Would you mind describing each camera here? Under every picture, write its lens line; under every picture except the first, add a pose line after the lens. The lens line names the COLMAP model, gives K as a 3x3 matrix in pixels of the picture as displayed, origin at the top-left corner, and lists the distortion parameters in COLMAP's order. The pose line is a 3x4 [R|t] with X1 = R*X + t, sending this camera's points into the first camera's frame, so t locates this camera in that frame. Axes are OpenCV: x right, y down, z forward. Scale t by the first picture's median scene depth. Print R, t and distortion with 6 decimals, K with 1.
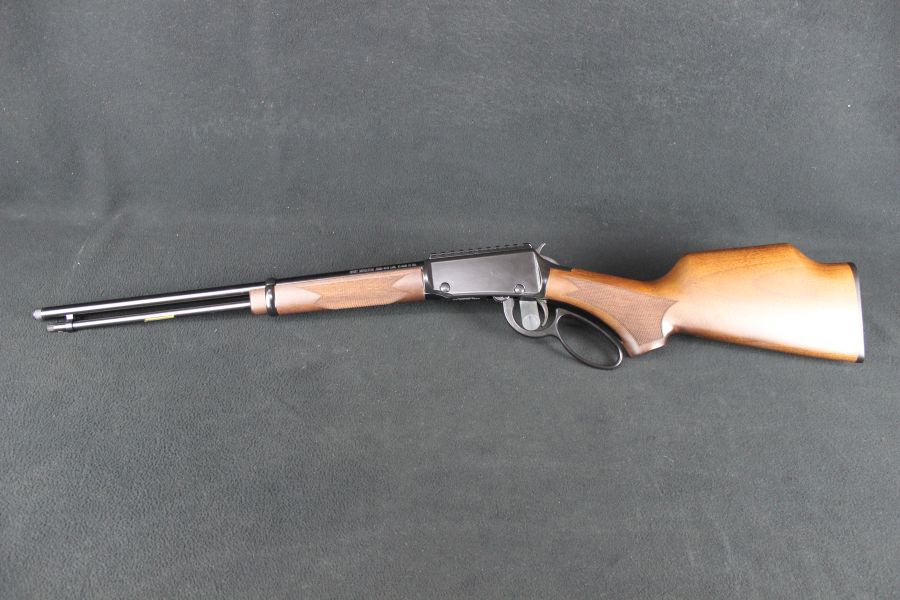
lens RADIAL K [[733.1, 0, 457.7], [0, 733.1, 300.5], [0, 0, 1]] dist [-0.162351, 0.132844]
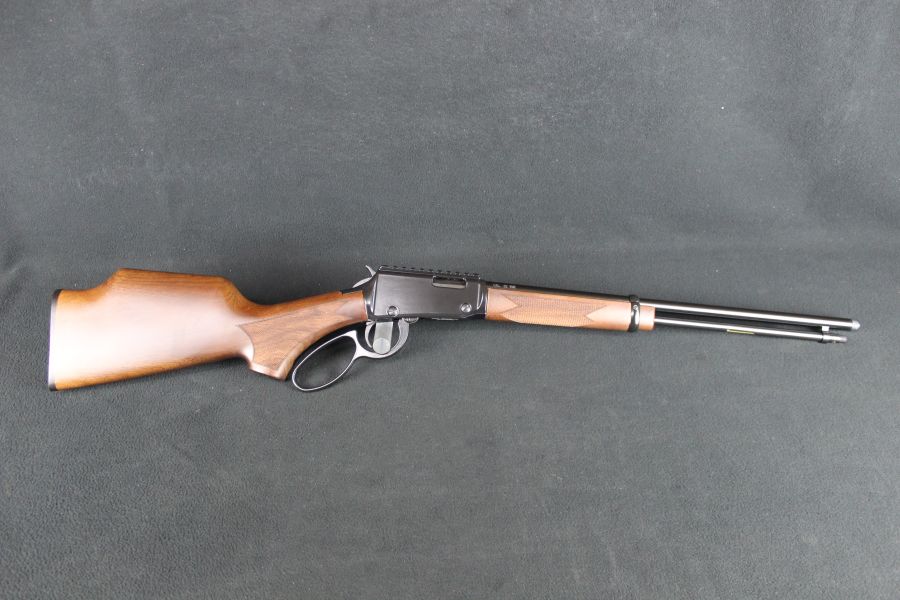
lens RADIAL K [[733.1, 0, 457.7], [0, 733.1, 300.5], [0, 0, 1]] dist [-0.162351, 0.132844]
pose [[0.996467, -0.077141, 0.033206, 0.136988], [0.077311, 0.997000, -0.003856, -0.031617], [-0.032809, 0.006409, 0.999441, -0.008402]]
